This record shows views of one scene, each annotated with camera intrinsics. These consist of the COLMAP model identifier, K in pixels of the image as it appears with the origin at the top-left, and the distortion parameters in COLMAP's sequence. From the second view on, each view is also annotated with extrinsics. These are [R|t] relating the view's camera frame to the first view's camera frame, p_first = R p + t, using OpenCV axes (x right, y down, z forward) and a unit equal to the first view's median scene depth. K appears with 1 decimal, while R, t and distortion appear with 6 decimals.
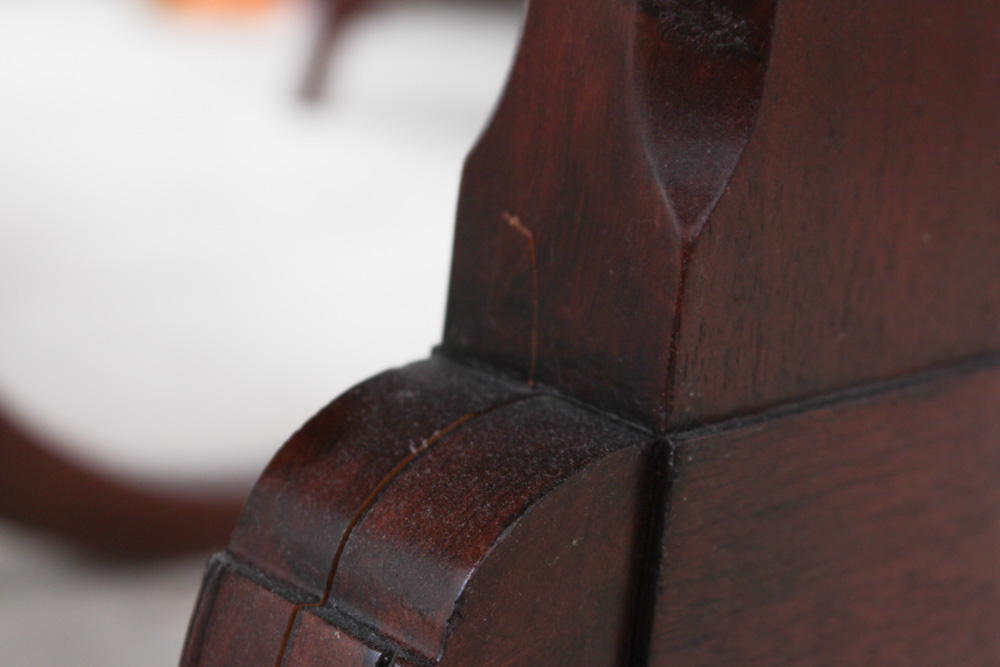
lens RADIAL K [[2384.2, 0, 500.0], [0, 2384.2, 333.5], [0, 0, 1]] dist [0.008429, 0.253410]
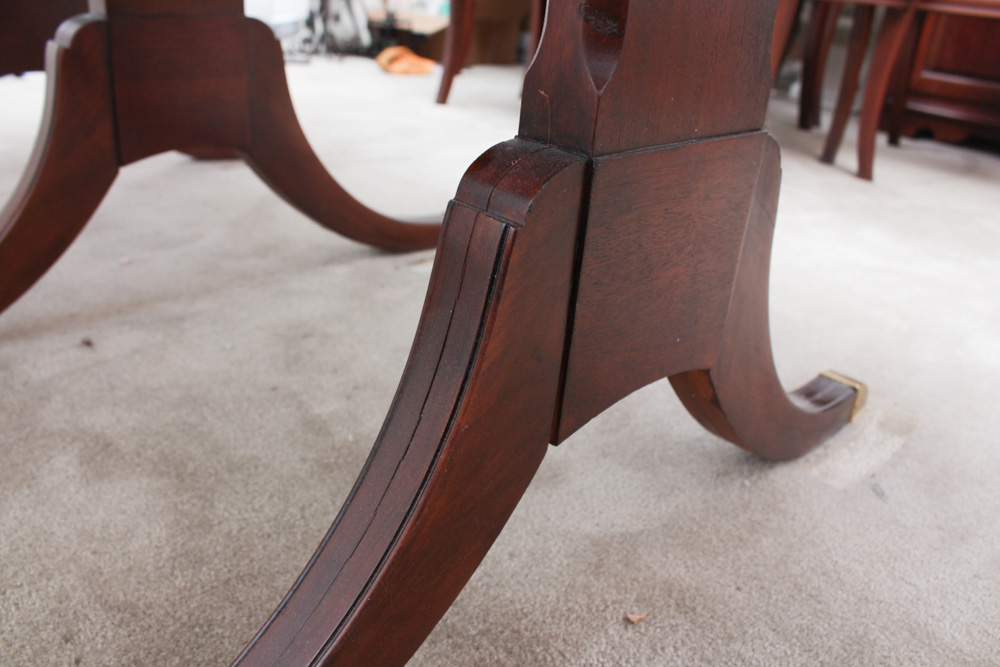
lens RADIAL K [[839.8, 0, 500.0], [0, 839.8, 333.5], [0, 0, 1]] dist [-0.123608, -0.000371]
pose [[0.999853, -0.015640, -0.007043, -0.049223], [0.016586, 0.986218, 0.164618, 0.088712], [0.004371, -0.164710, 0.986332, -0.135763]]
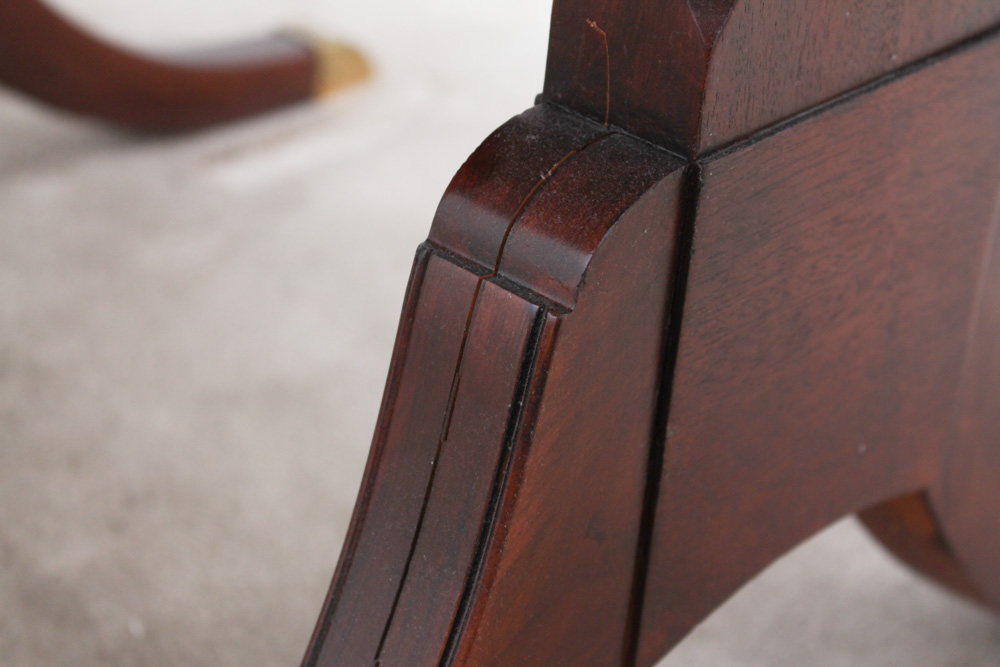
lens RADIAL K [[2275.3, 0, 500.0], [0, 2275.3, 333.5], [0, 0, 1]] dist [0.042383, 0.420430]
pose [[0.996863, -0.055519, 0.056405, -0.160379], [0.040659, 0.970691, 0.236868, -0.219159], [-0.067903, -0.233832, 0.969903, -0.540693]]
